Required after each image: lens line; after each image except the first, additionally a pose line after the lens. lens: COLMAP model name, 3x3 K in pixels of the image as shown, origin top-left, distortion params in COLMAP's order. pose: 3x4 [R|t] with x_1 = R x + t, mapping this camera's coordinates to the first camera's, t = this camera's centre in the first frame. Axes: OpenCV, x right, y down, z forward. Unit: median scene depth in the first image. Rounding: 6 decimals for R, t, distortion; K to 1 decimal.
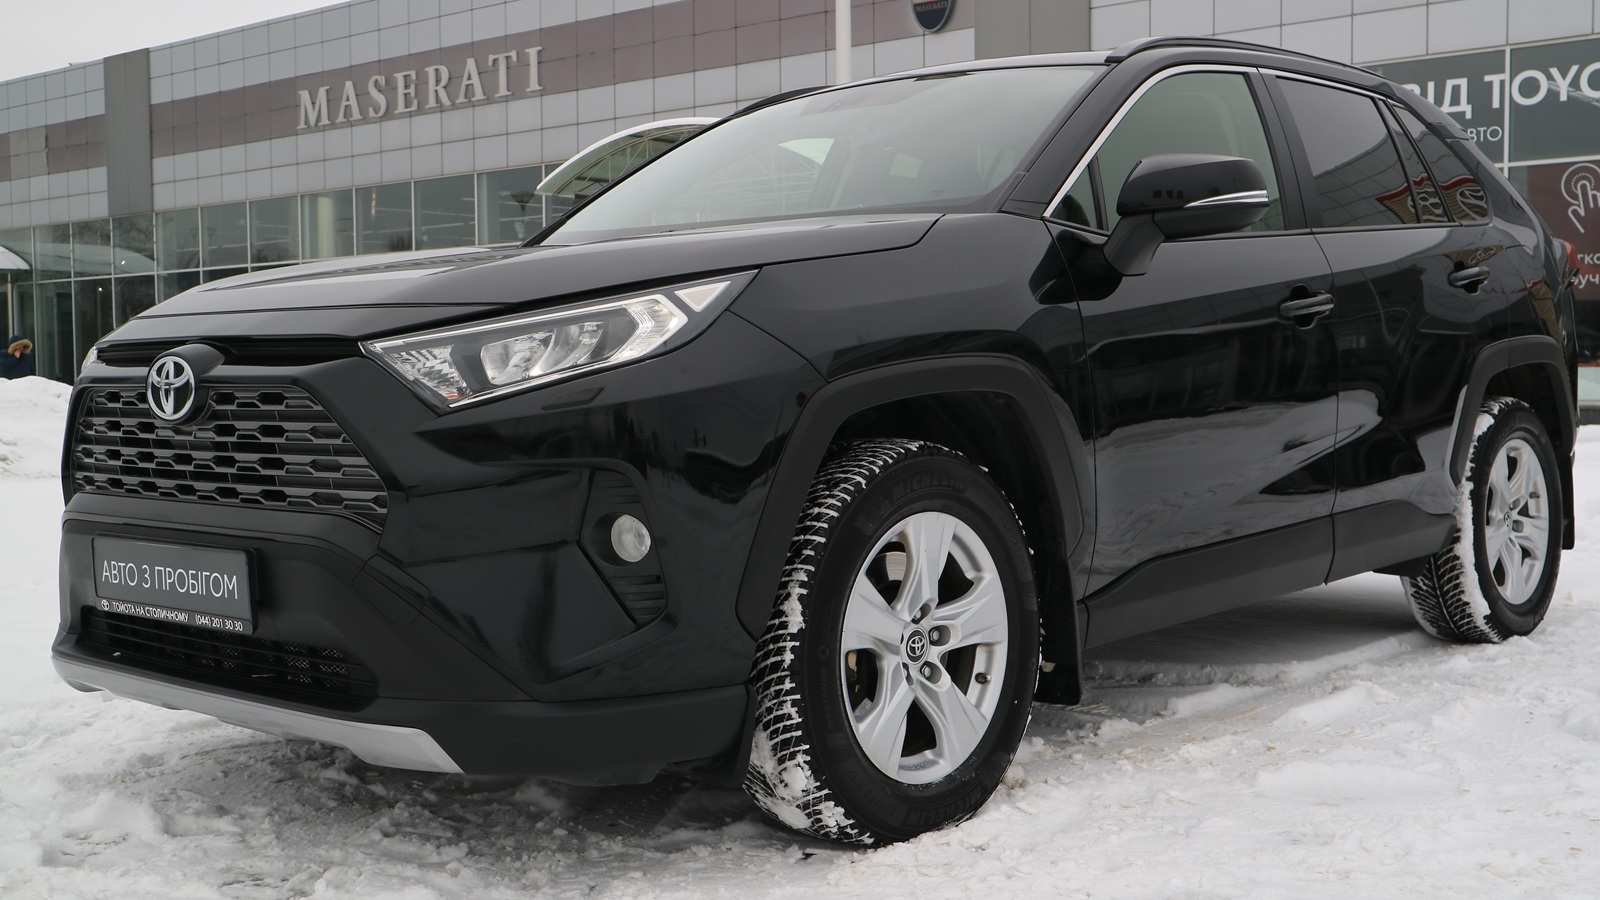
lens RADIAL K [[1827.8, 0, 755.5], [0, 1827.8, 426.2], [0, 0, 1]] dist [0.020968, 0.000000]
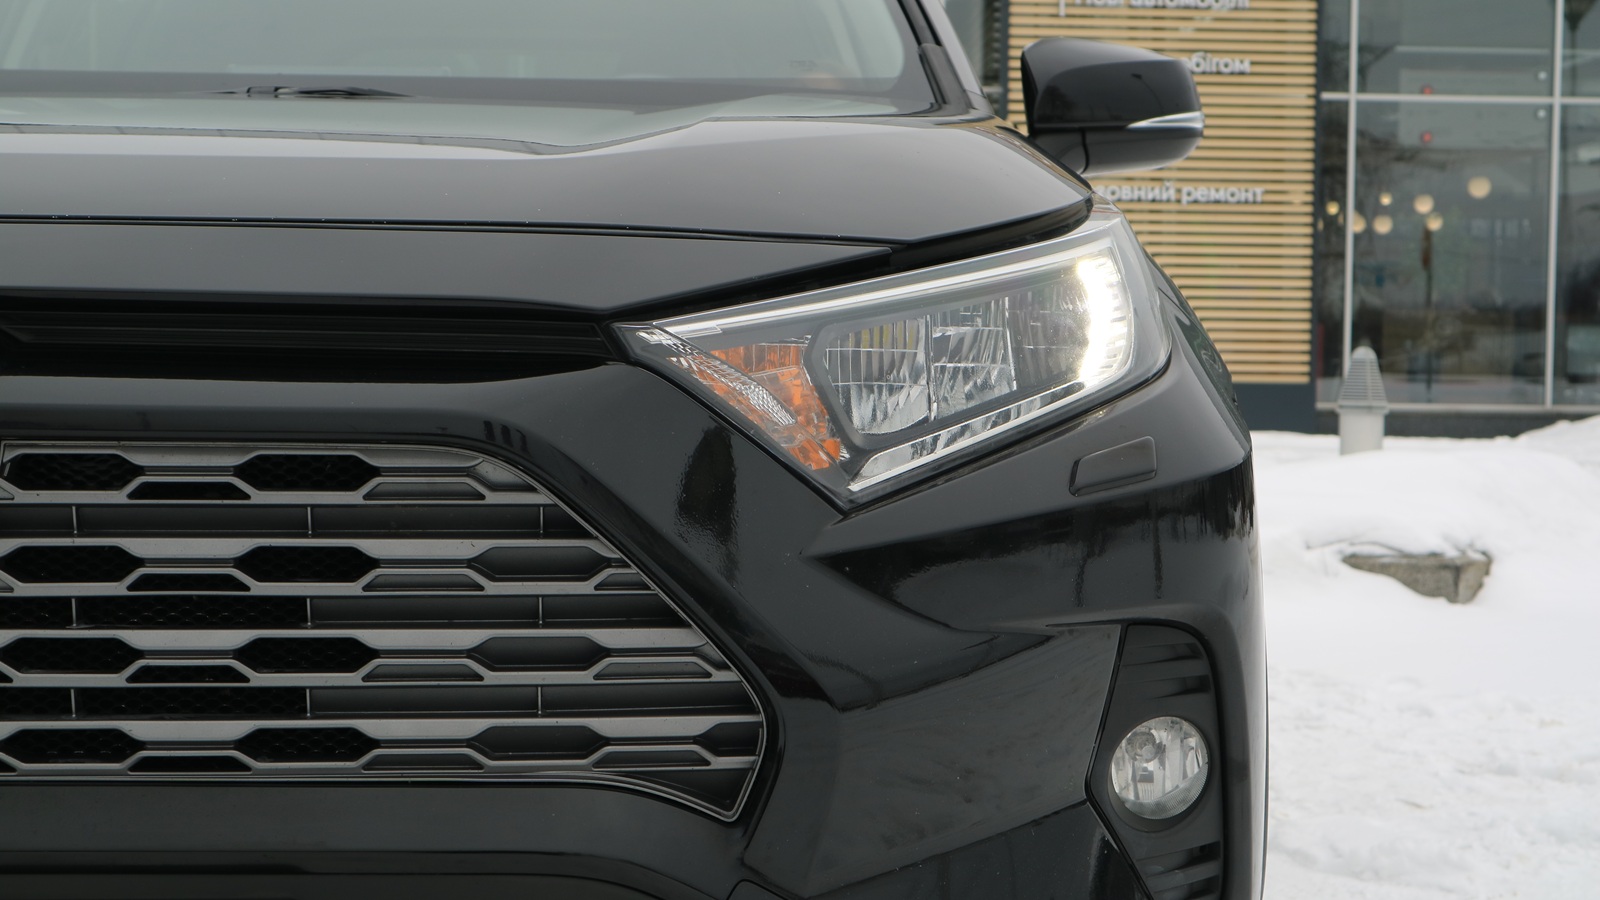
lens RADIAL K [[2454.1, 0, 807.4], [0, 2454.1, 445.5], [0, 0, 1]] dist [0.056274, 0.000000]
pose [[0.704538, -0.009958, 0.709596, -0.541069], [0.003863, 0.999941, 0.010197, -0.025212], [-0.709655, -0.004443, 0.704535, 0.600466]]
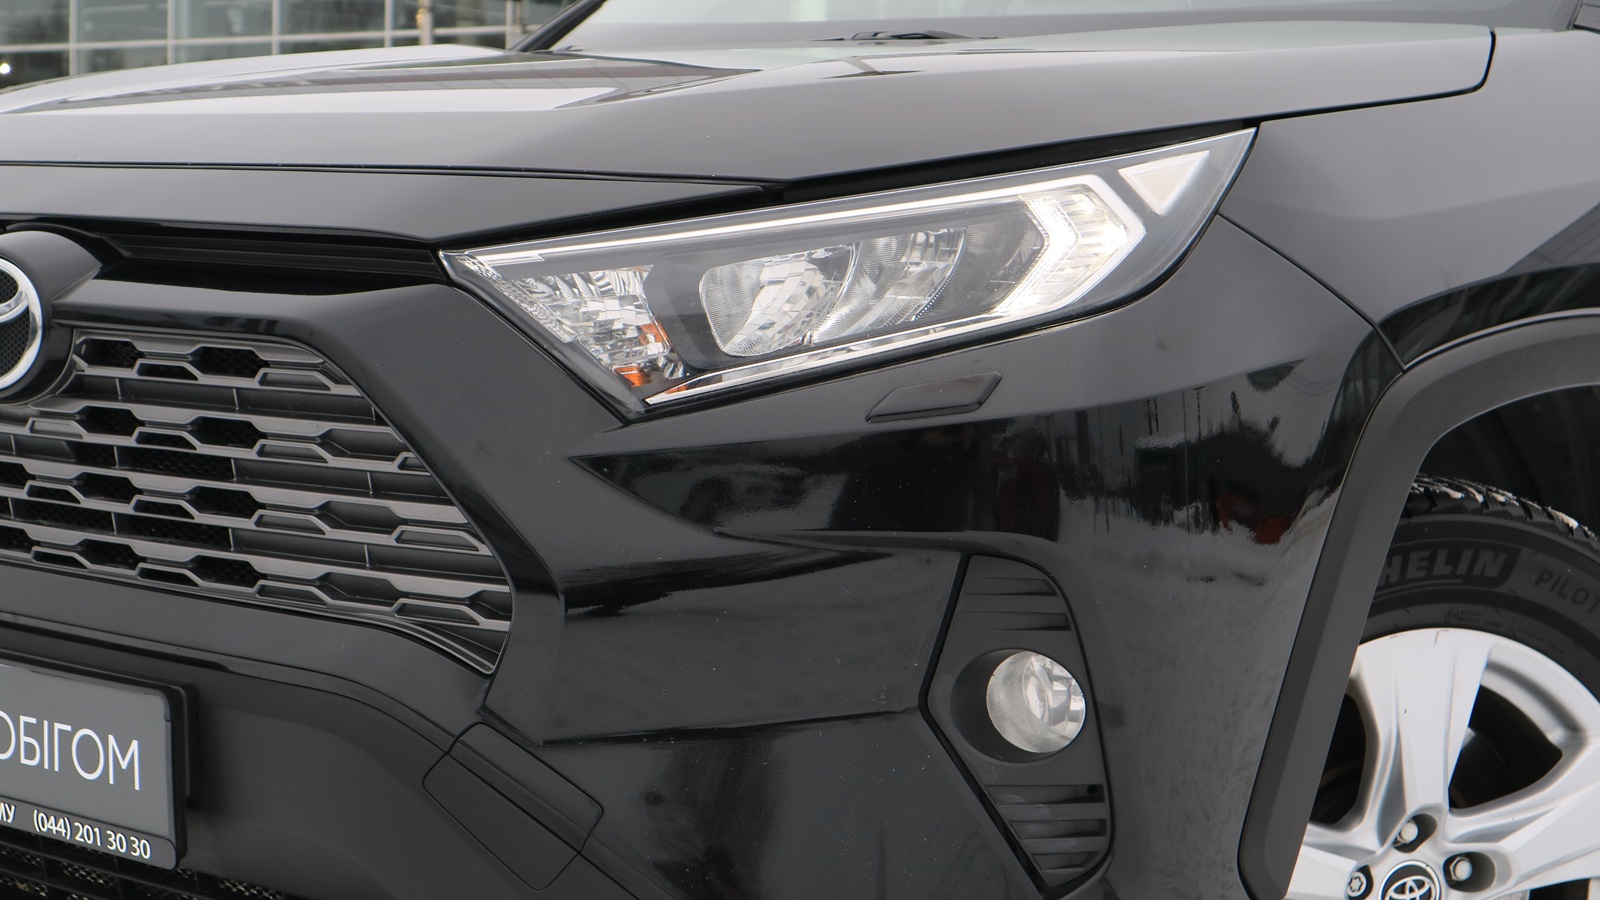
lens RADIAL K [[2681.1, 0, 788.6], [0, 2681.1, 438.9], [0, 0, 1]] dist [-0.017888, 0.000000]
pose [[0.995485, 0.034699, 0.088355, -0.184175], [-0.038833, 0.998208, 0.045517, -0.032406], [-0.086617, -0.048743, 0.995049, 0.316957]]
